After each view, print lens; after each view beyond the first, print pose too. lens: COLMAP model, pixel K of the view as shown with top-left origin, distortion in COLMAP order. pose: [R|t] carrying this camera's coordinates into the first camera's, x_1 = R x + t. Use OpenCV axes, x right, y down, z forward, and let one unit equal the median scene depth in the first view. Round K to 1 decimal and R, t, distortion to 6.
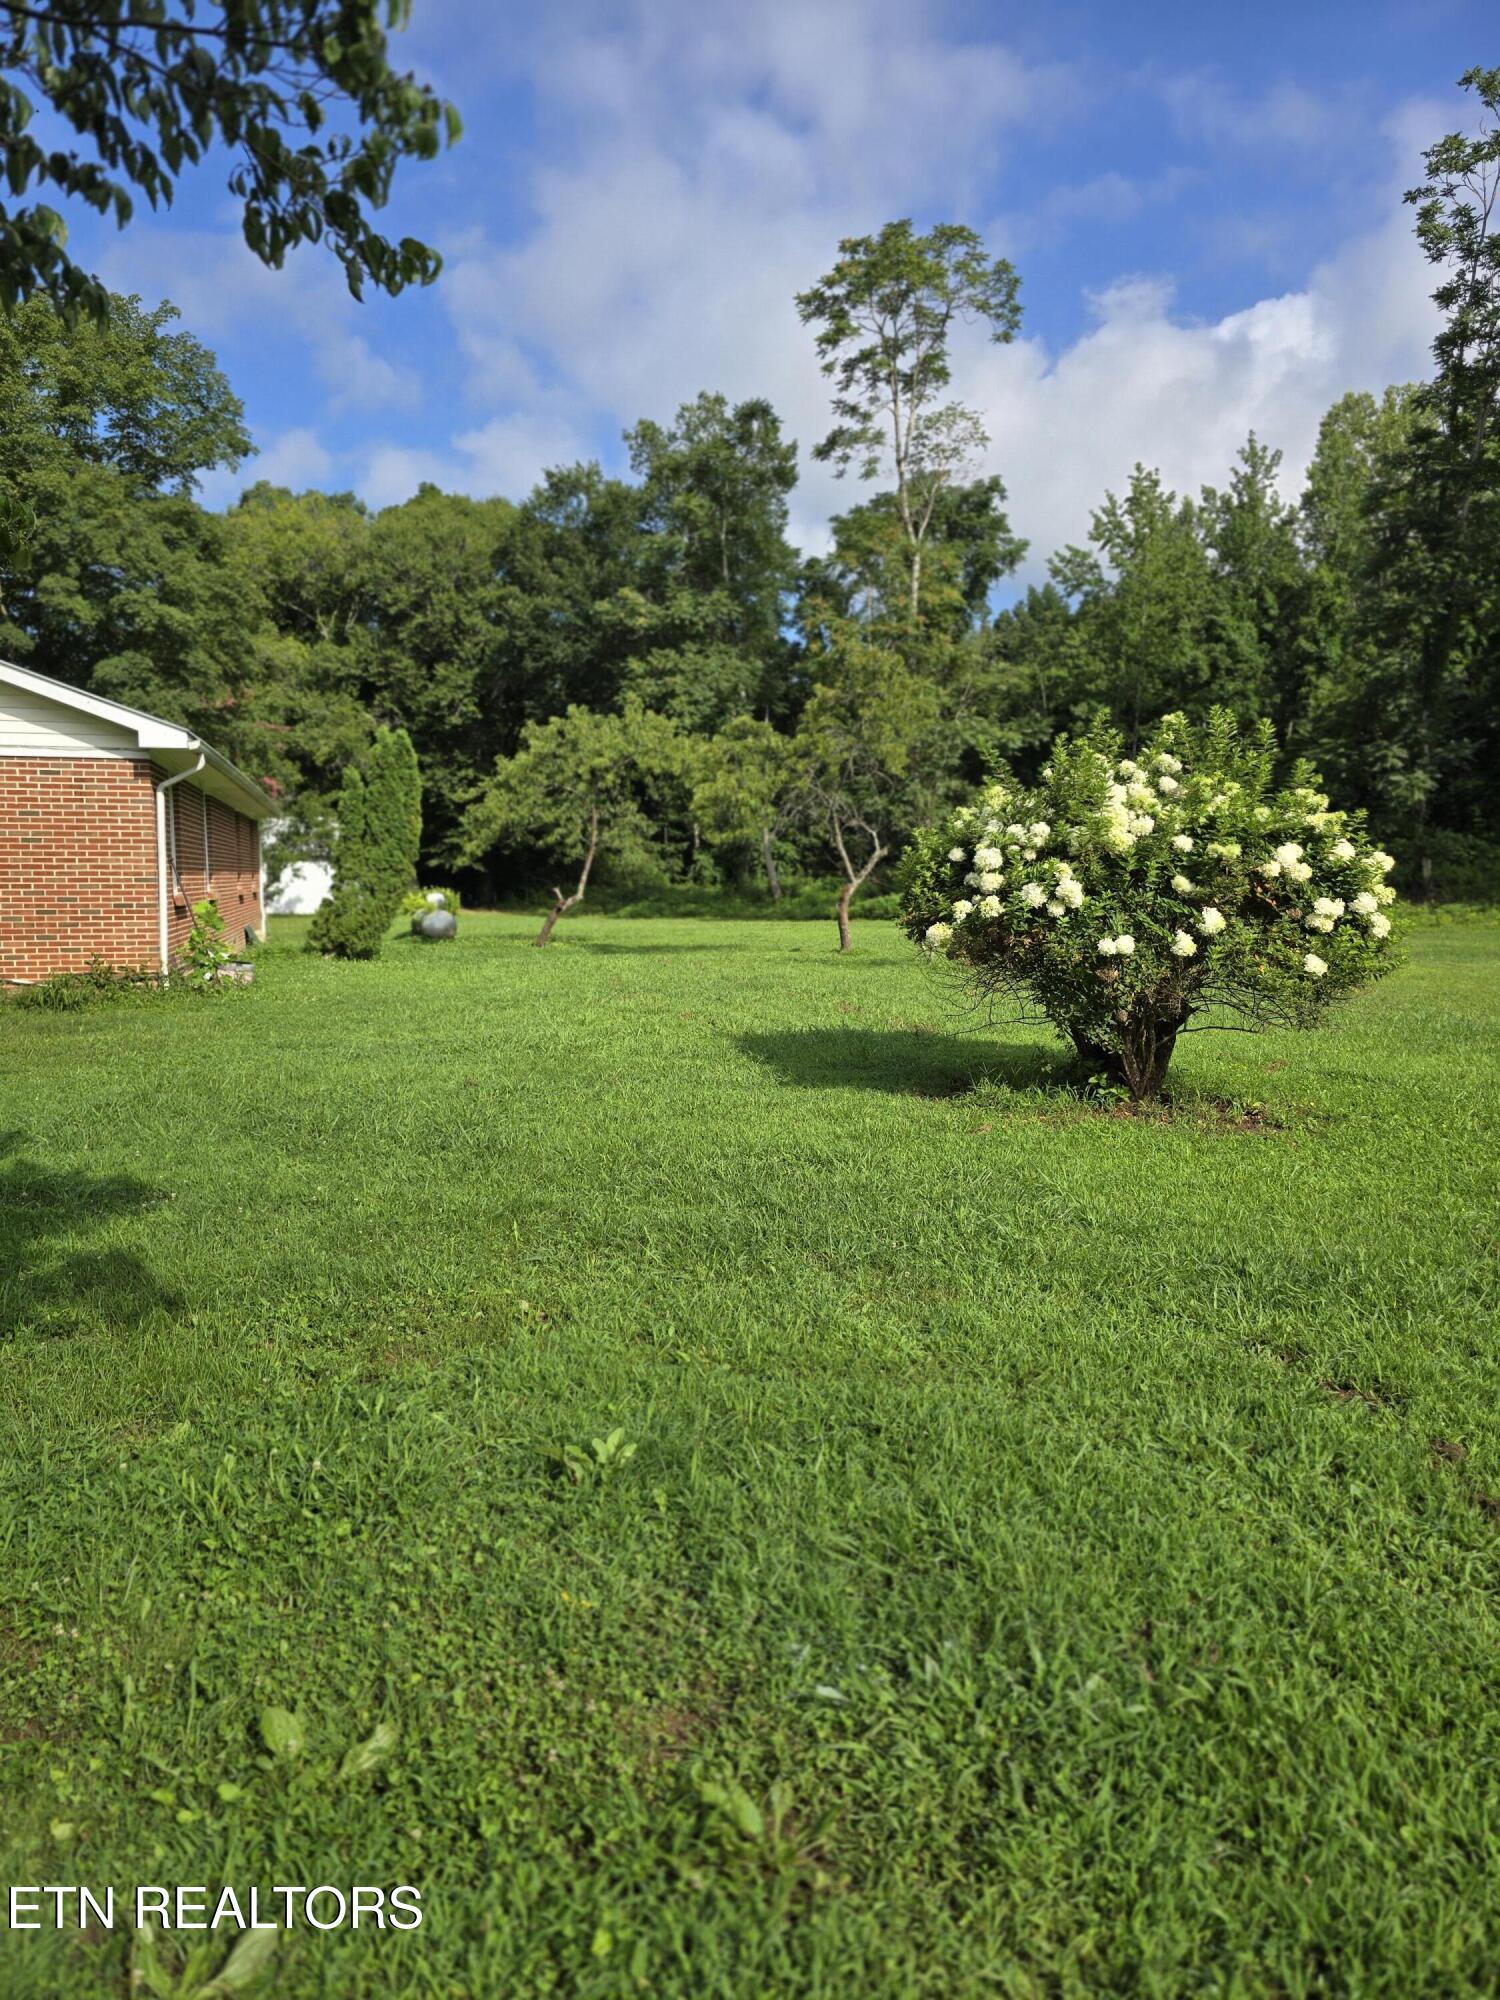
lens RADIAL K [[1326.8, 0, 750.0], [0, 1326.8, 1000.0], [0, 0, 1]] dist [0.051989, -0.045284]
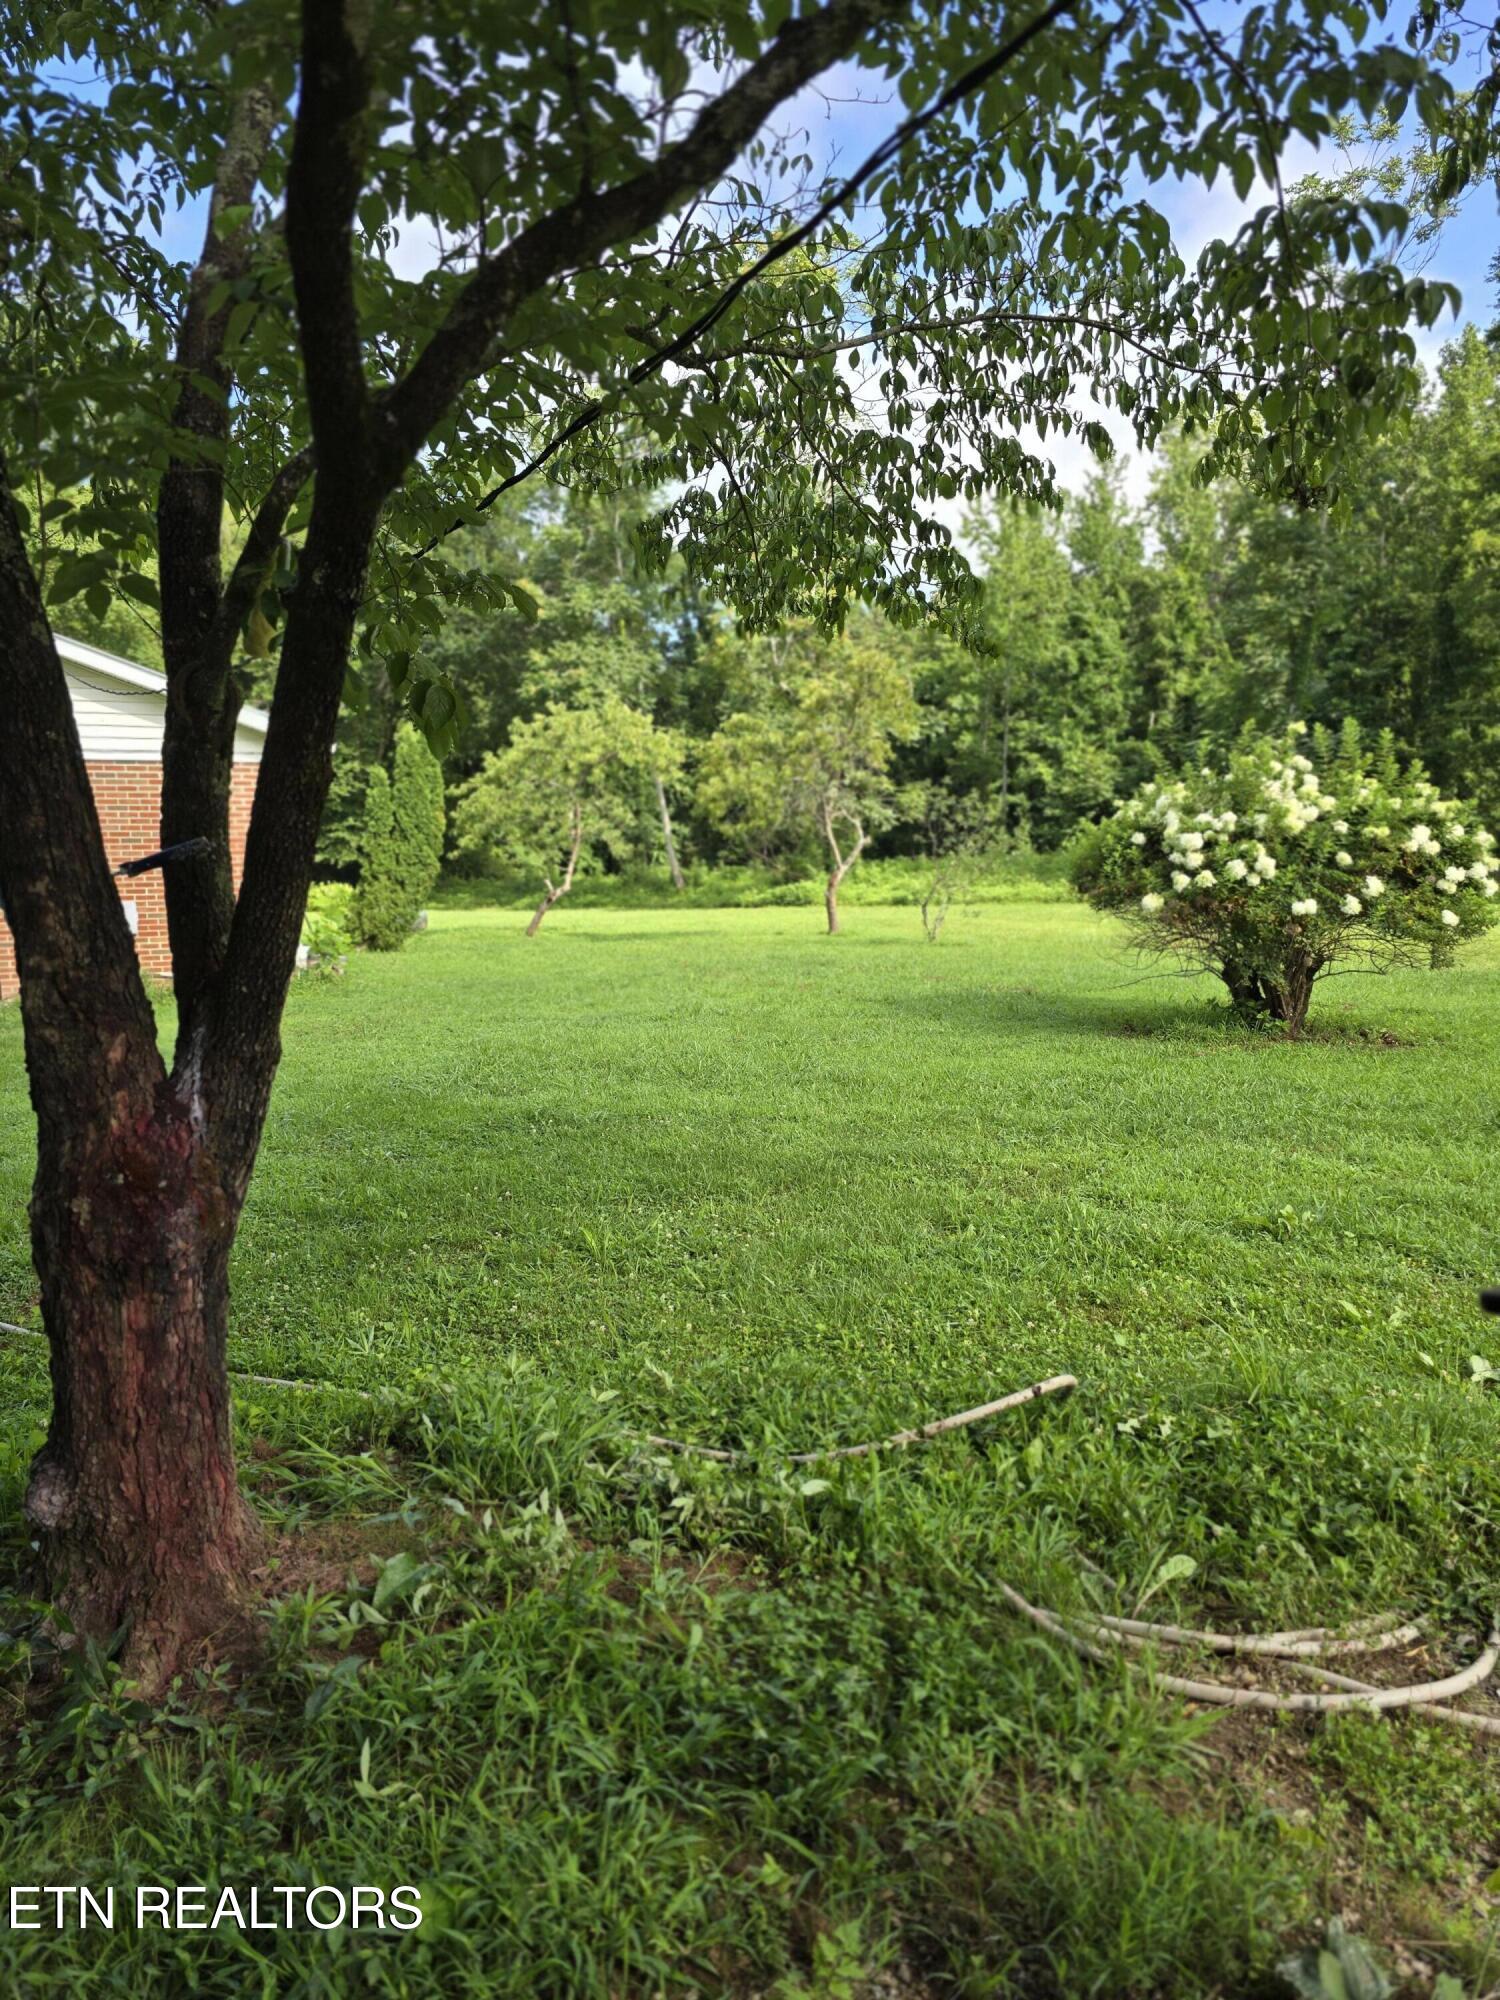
lens RADIAL K [[1324.9, 0, 787.2], [0, 1324.9, 1010.4], [0, 0, 1]] dist [0.063282, -0.052603]
pose [[0.990331, -0.032233, 0.134928, -0.113568], [0.030137, 0.999392, 0.017547, 0.006030], [-0.135412, -0.013311, 0.990700, -0.060917]]
